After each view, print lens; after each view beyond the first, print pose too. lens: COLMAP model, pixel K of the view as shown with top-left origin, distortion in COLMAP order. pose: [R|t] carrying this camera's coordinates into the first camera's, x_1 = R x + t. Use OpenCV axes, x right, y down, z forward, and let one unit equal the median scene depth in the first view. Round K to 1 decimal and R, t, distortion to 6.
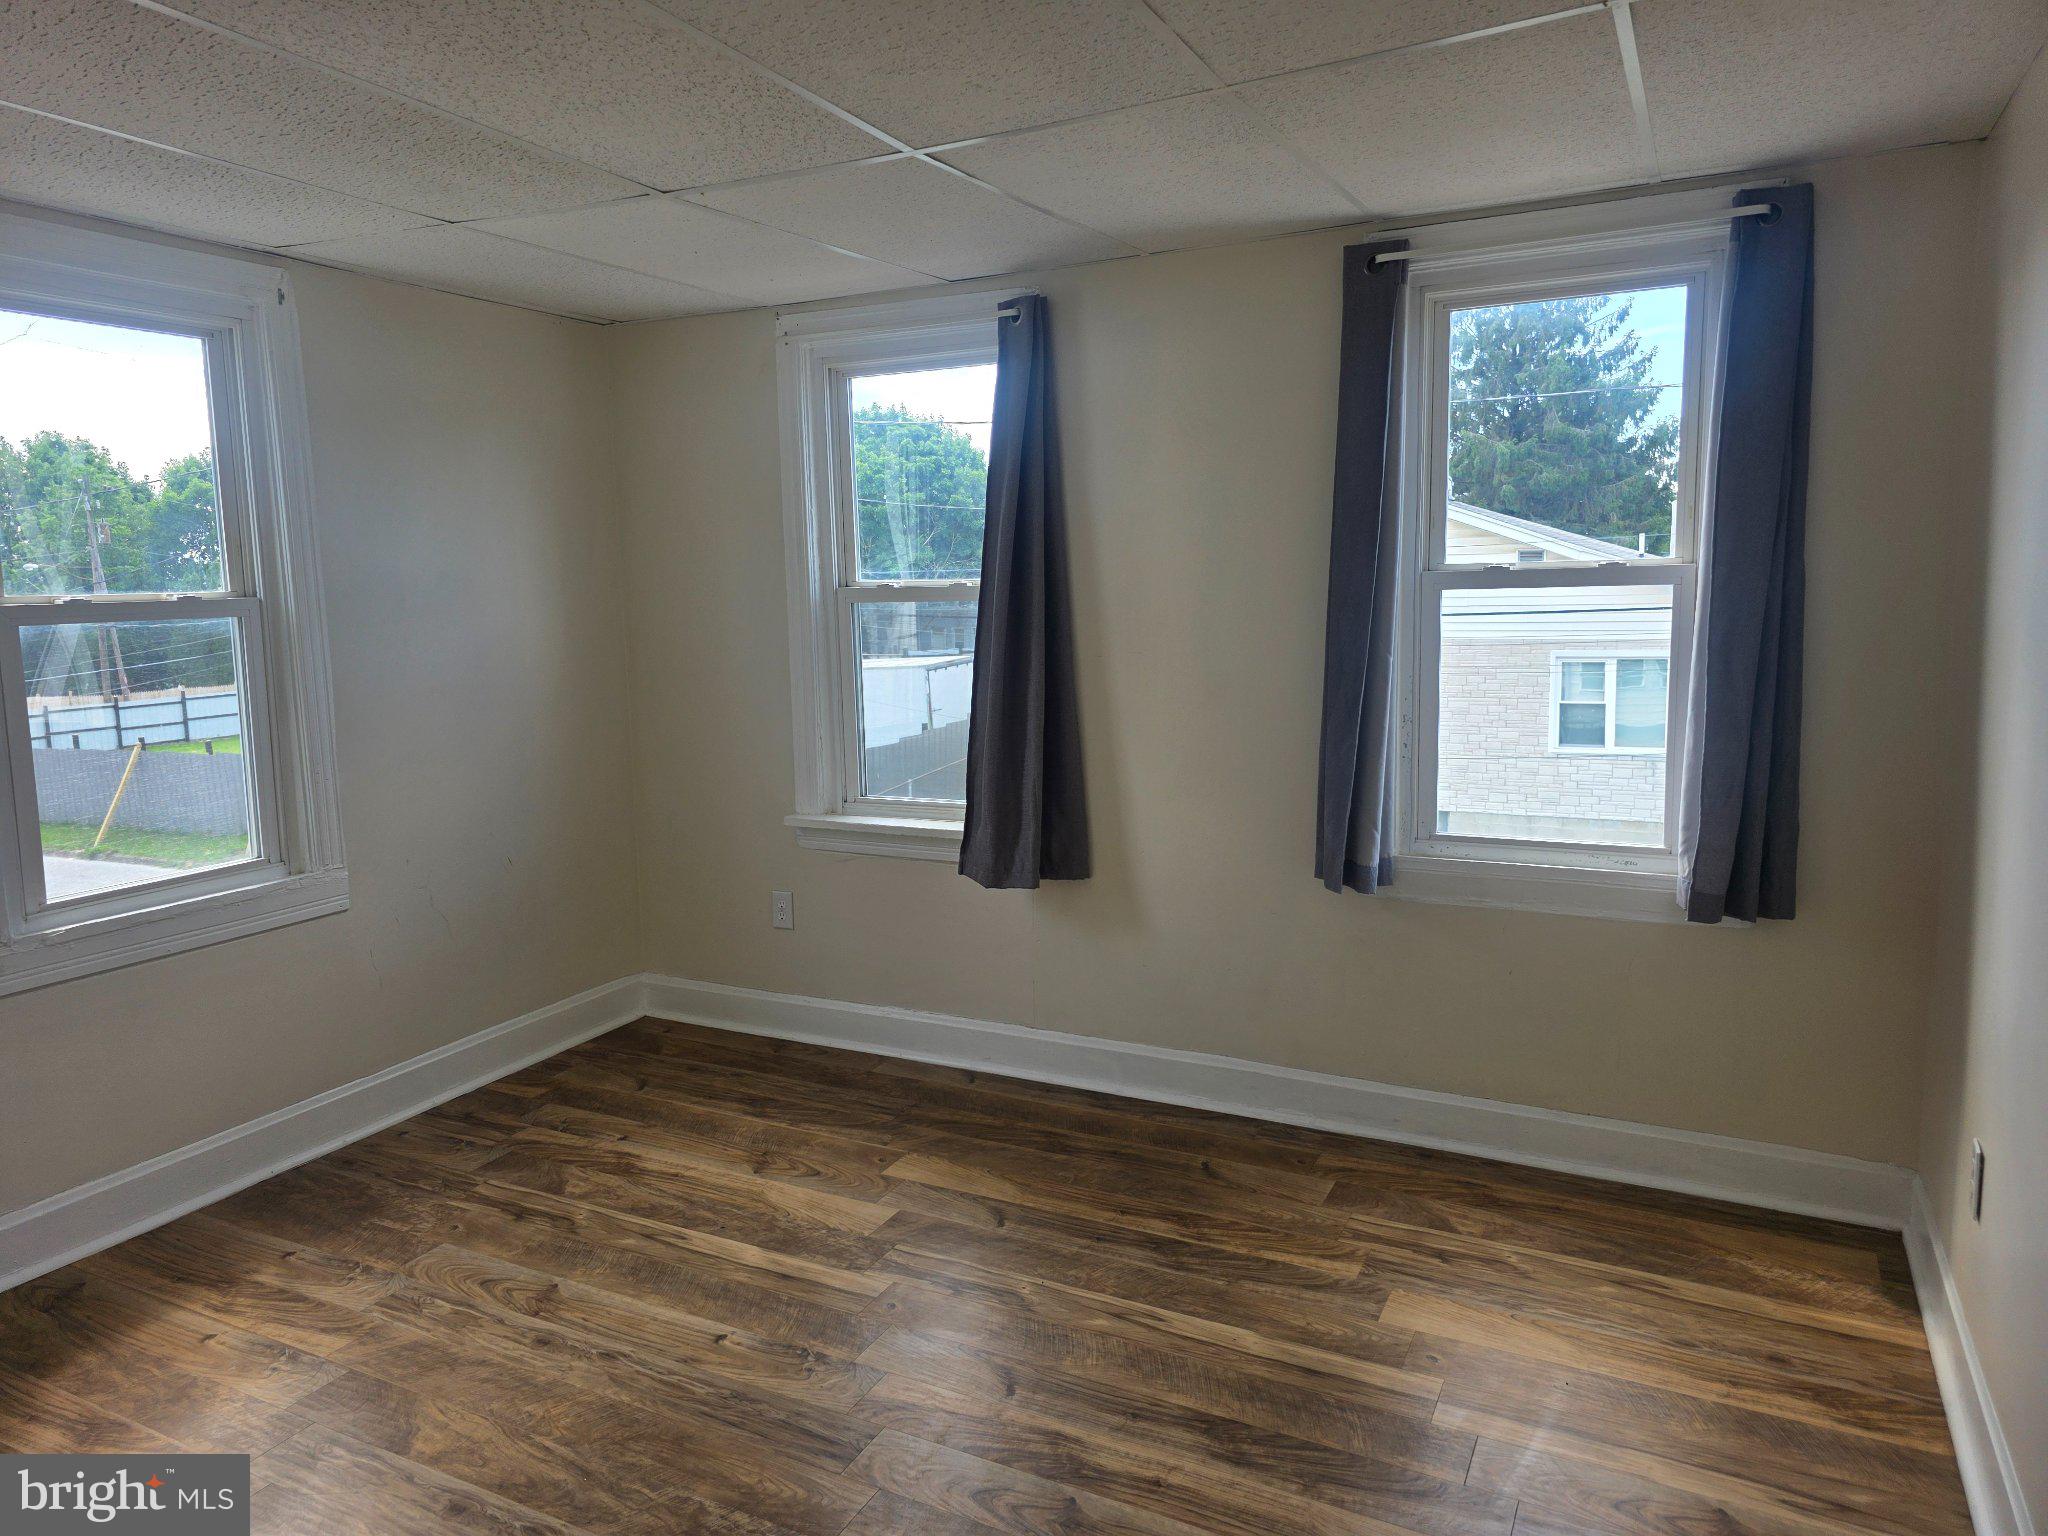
lens RADIAL K [[1381.3, 0, 1012.8], [0, 1381.3, 764.7], [0, 0, 1]] dist [0.042228, -0.034309]
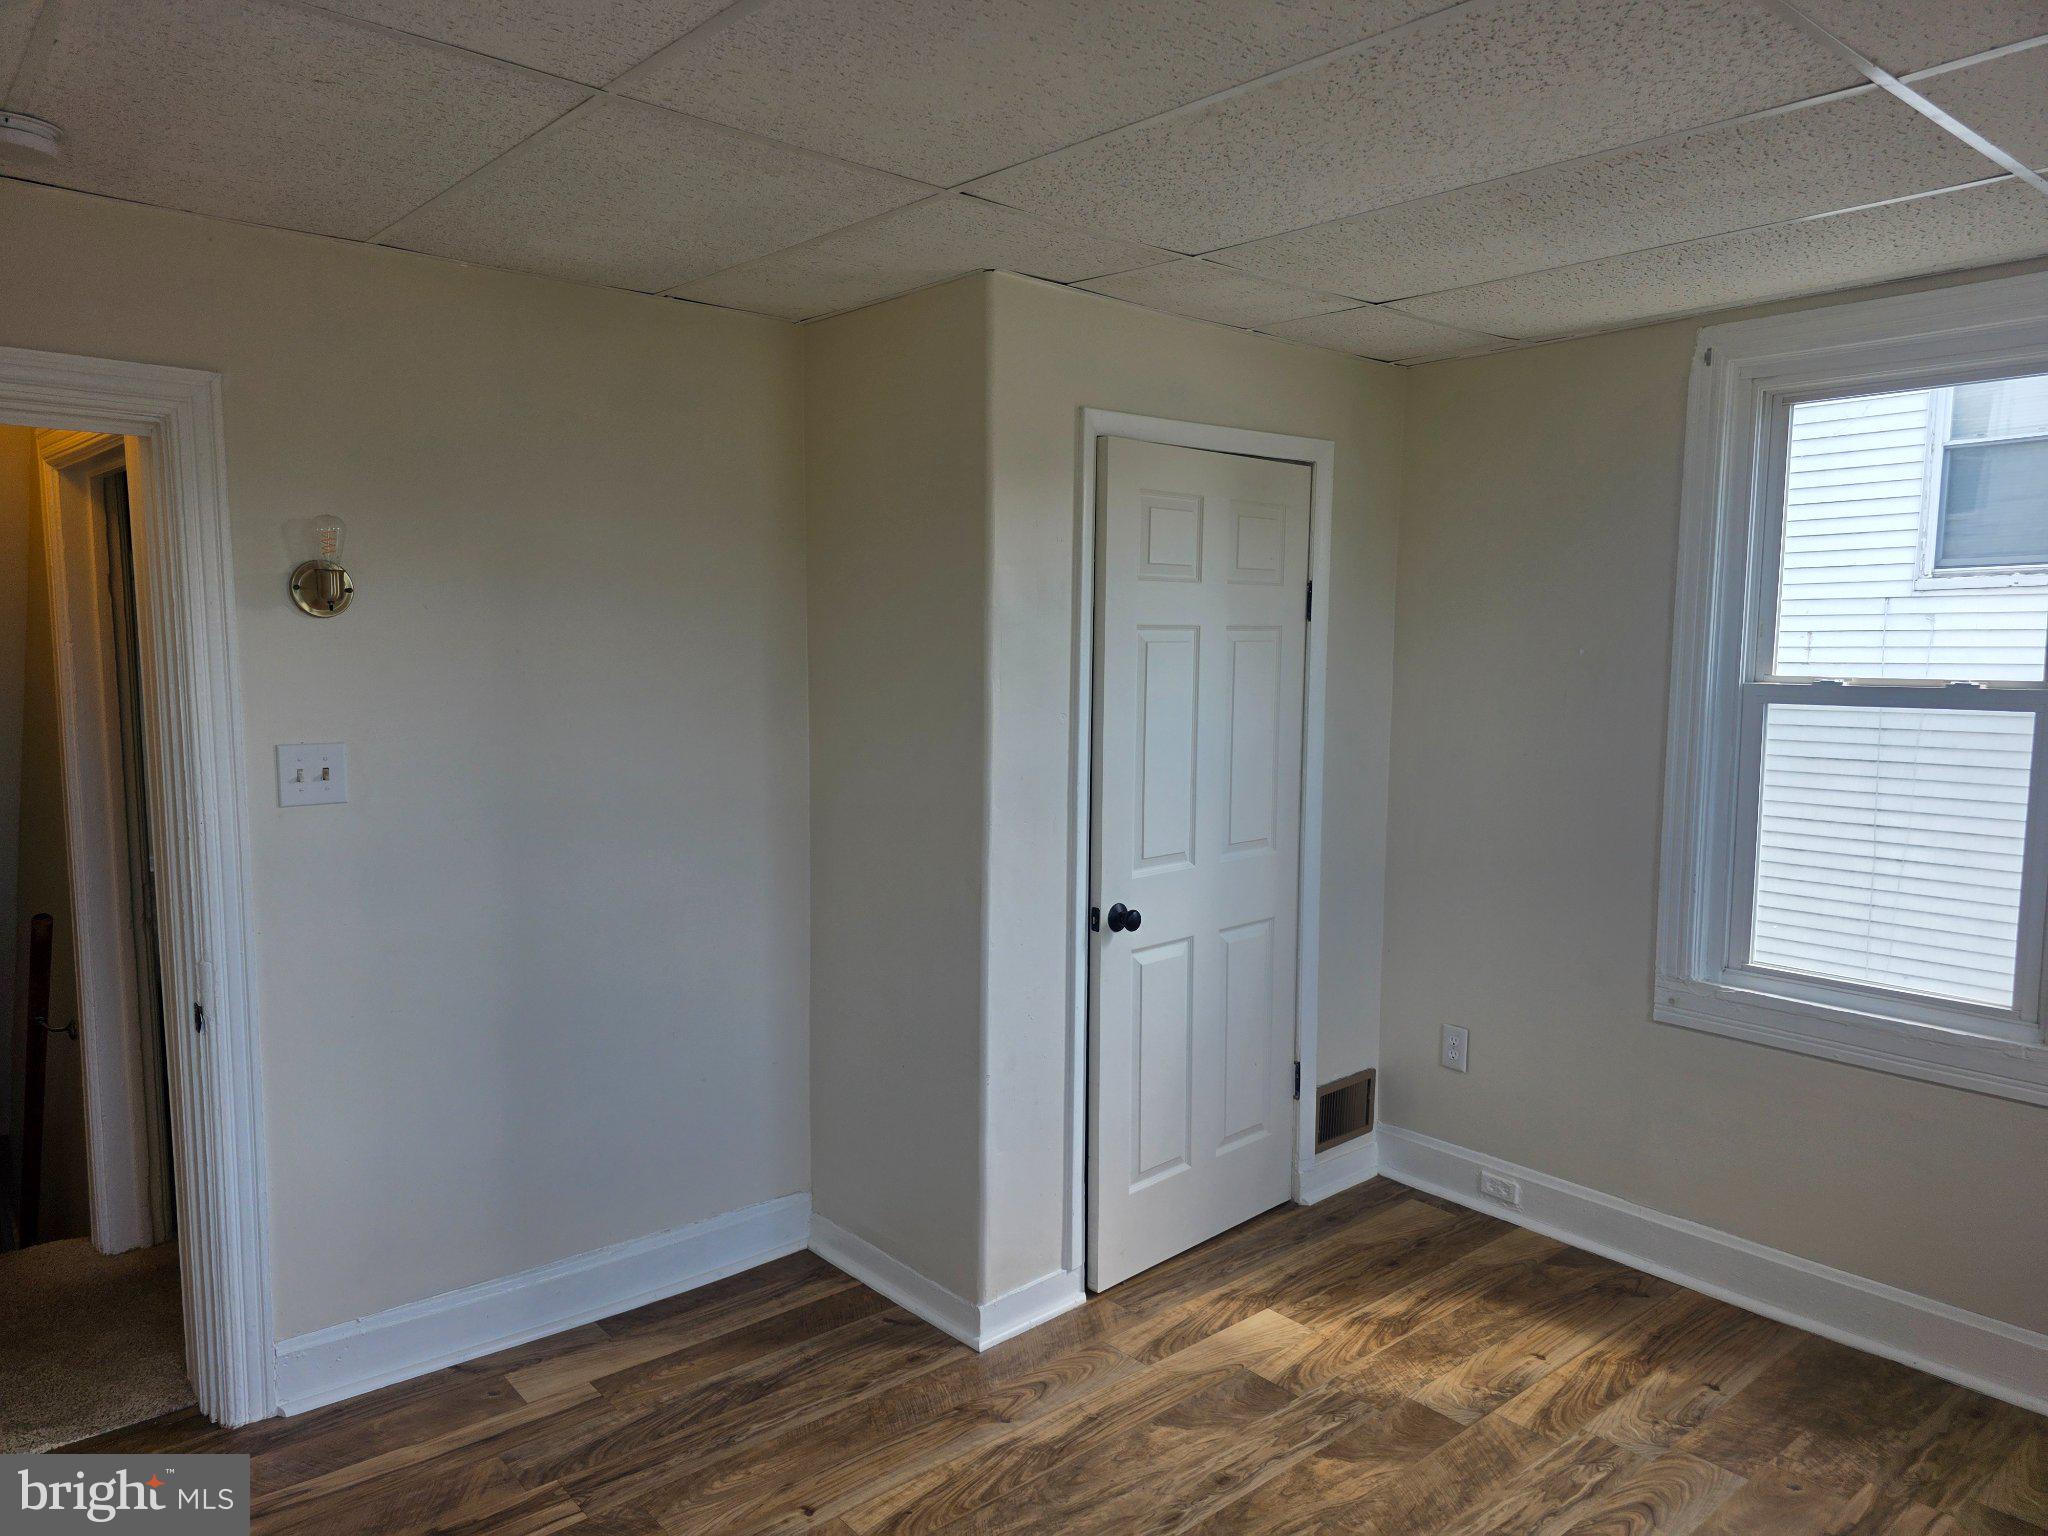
lens RADIAL K [[1381.3, 0, 1013.5], [0, 1381.3, 772.6], [0, 0, 1]] dist [0.042228, -0.034309]
pose [[-0.392760, 0.103986, -0.913743, 0.493045], [-0.125961, 0.978140, 0.165457, -0.151671], [0.910974, 0.180081, -0.371076, 0.880438]]
